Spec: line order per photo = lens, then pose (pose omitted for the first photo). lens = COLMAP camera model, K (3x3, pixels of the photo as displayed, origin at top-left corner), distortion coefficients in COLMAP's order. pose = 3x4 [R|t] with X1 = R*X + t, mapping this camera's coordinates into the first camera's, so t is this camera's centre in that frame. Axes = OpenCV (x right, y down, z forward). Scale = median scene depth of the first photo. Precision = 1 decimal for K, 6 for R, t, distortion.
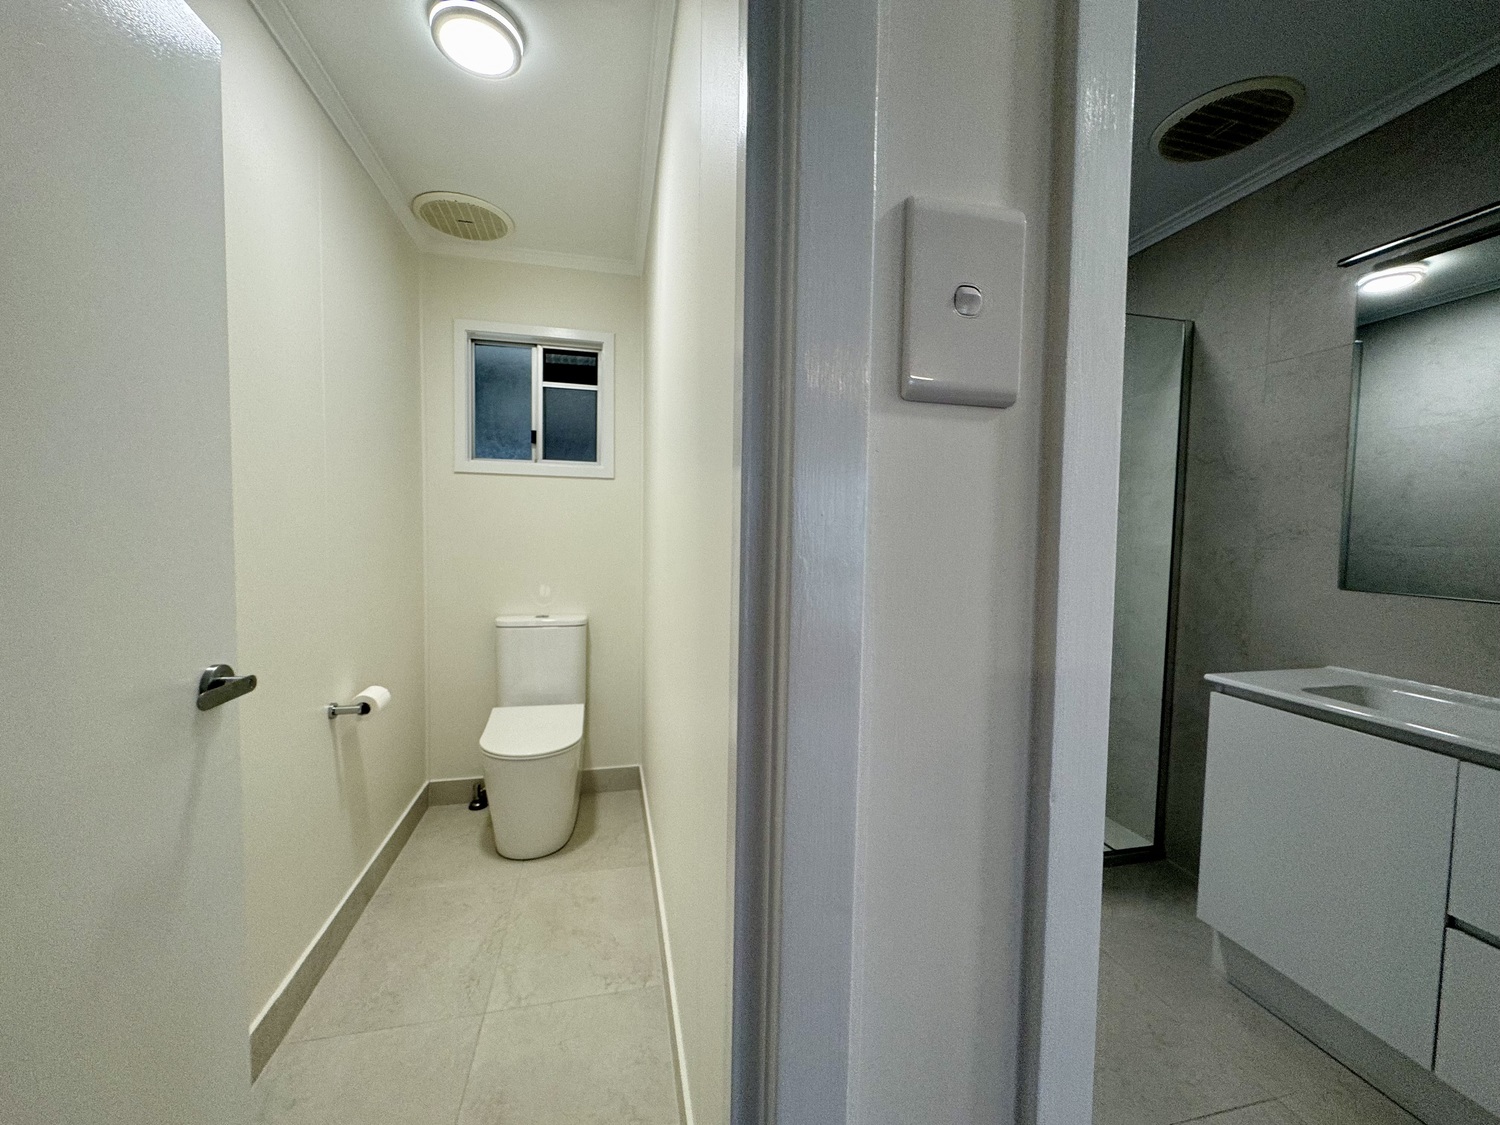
lens RADIAL K [[594.8, 0, 754.9], [0, 594.8, 560.1], [0, 0, 1]] dist [0.001575, 0.000311]
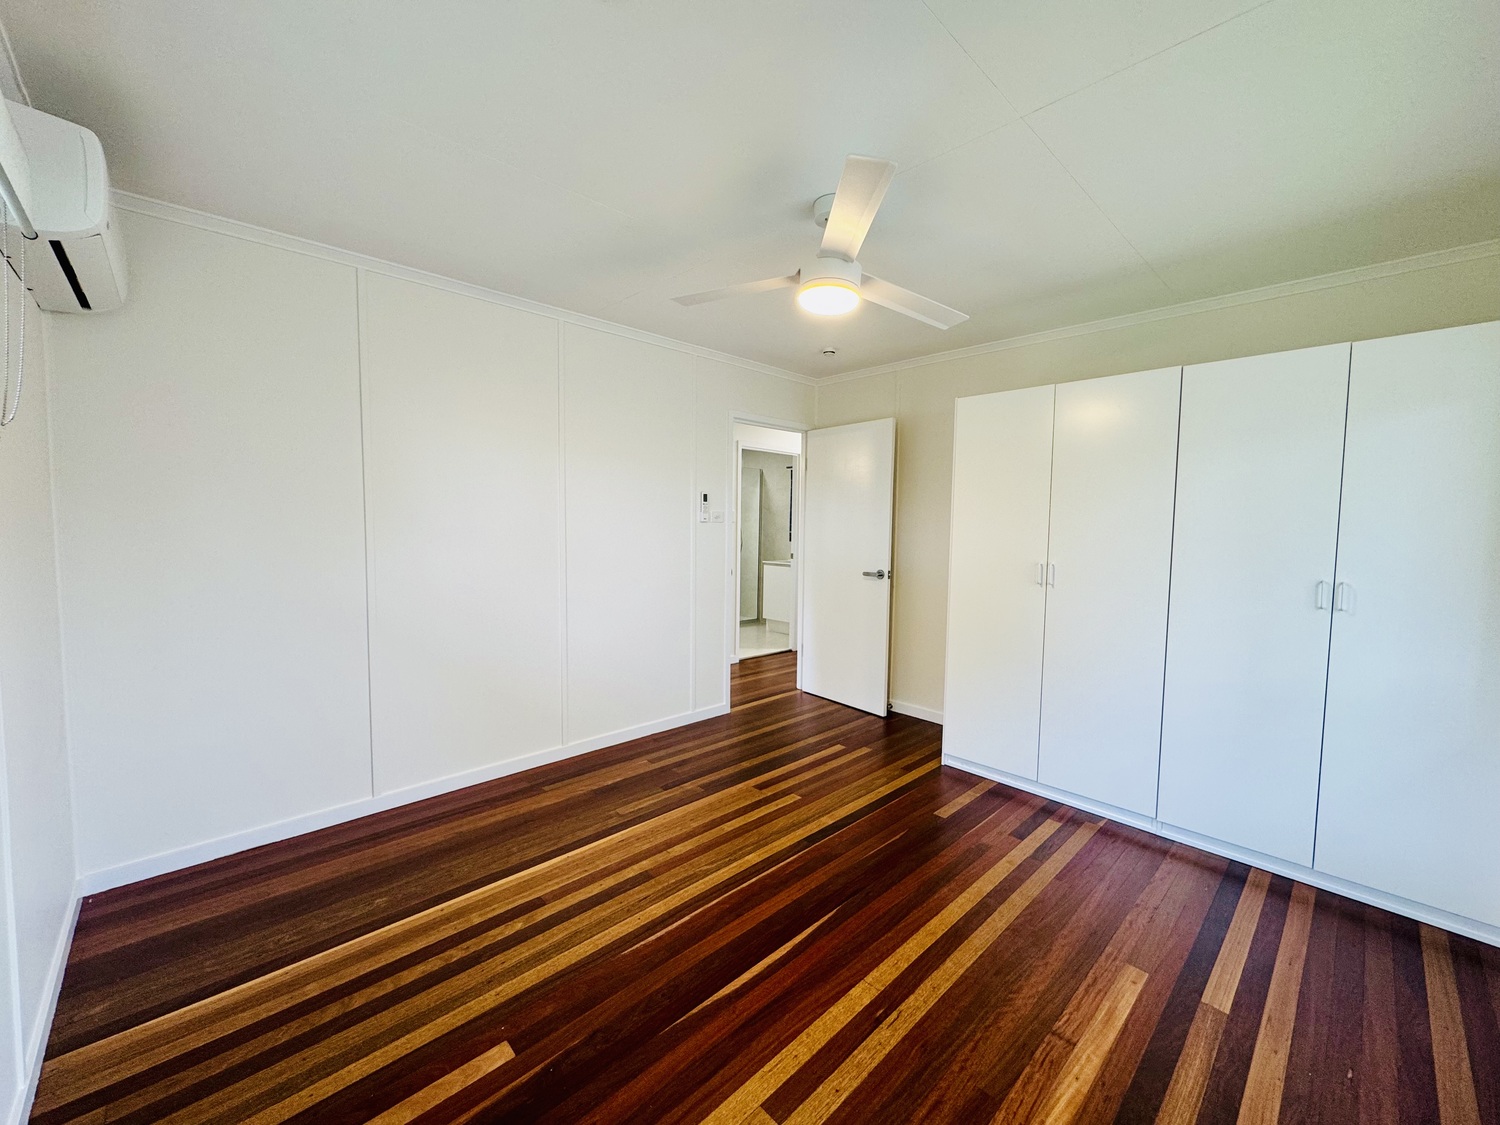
lens RADIAL K [[594.8, 0, 747.4], [0, 594.8, 565.5], [0, 0, 1]] dist [0.001575, 0.000311]
pose [[0.865589, -0.036467, 0.499425, -1.332432], [0.029603, 0.999327, 0.021661, 0.112303], [-0.499879, -0.003965, 0.866086, -2.390412]]
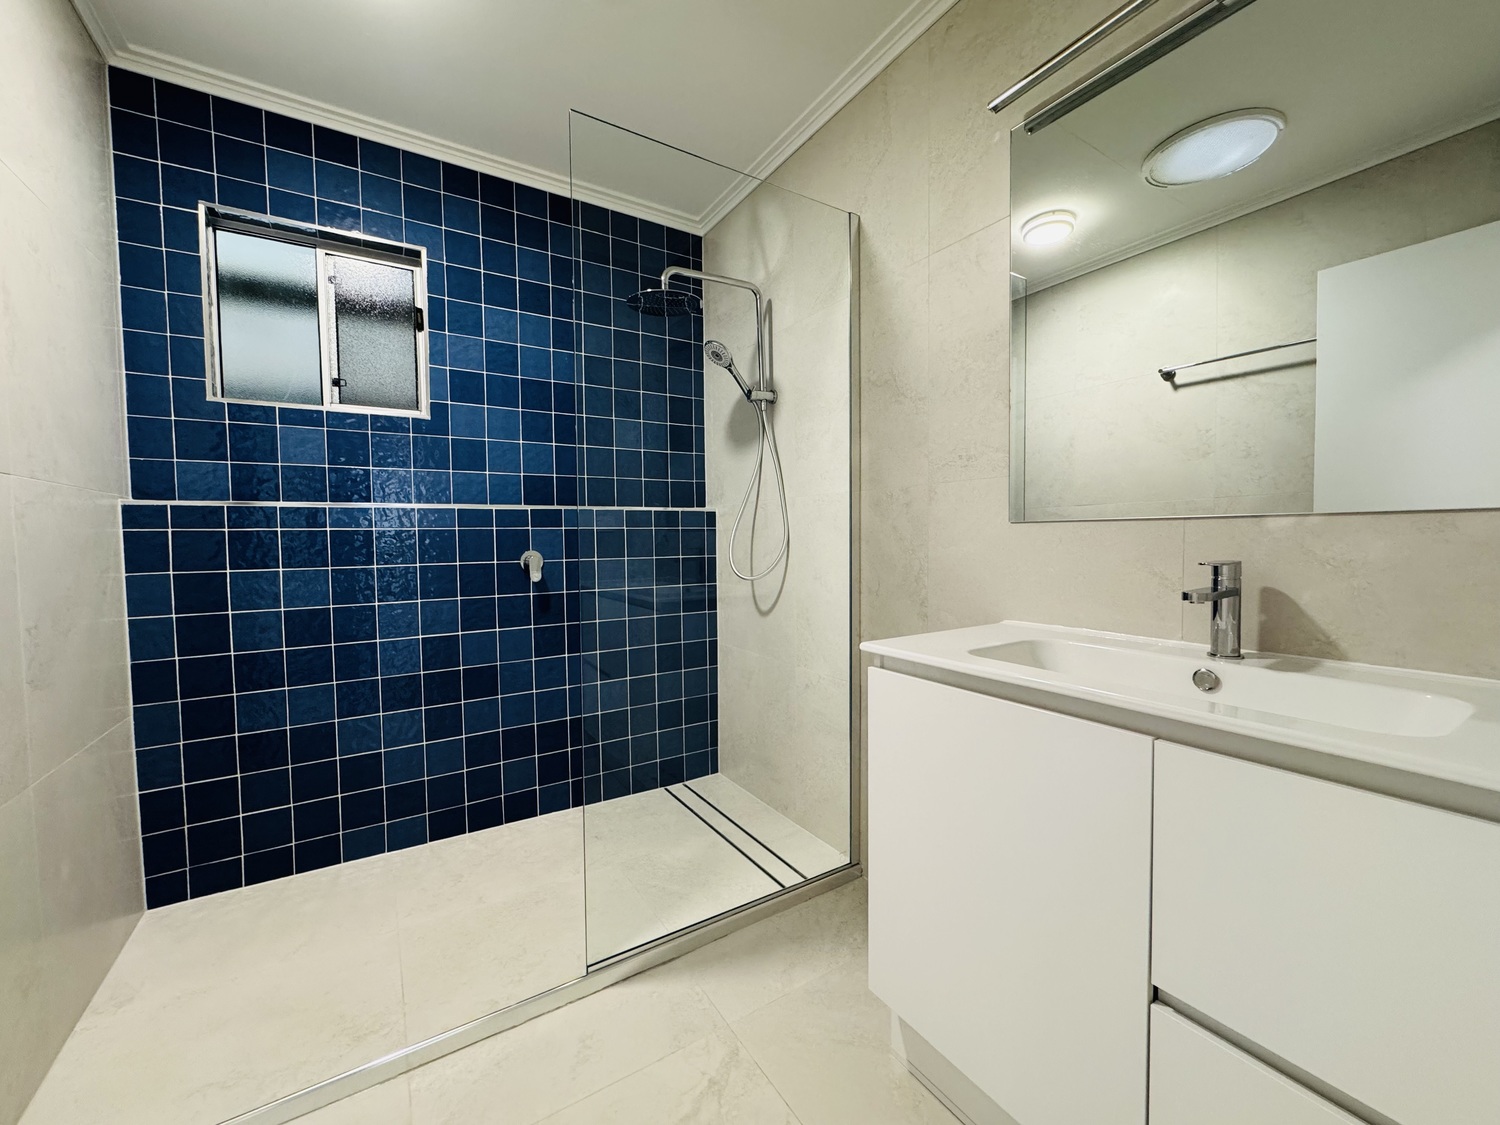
lens RADIAL K [[594.8, 0, 743.2], [0, 594.8, 561.3], [0, 0, 1]] dist [0.001575, 0.000311]
pose [[0.947124, -0.042780, 0.318002, 0.360549], [0.046461, 0.998912, -0.003997, 0.081416], [-0.317485, 0.018560, 0.948082, 0.335337]]
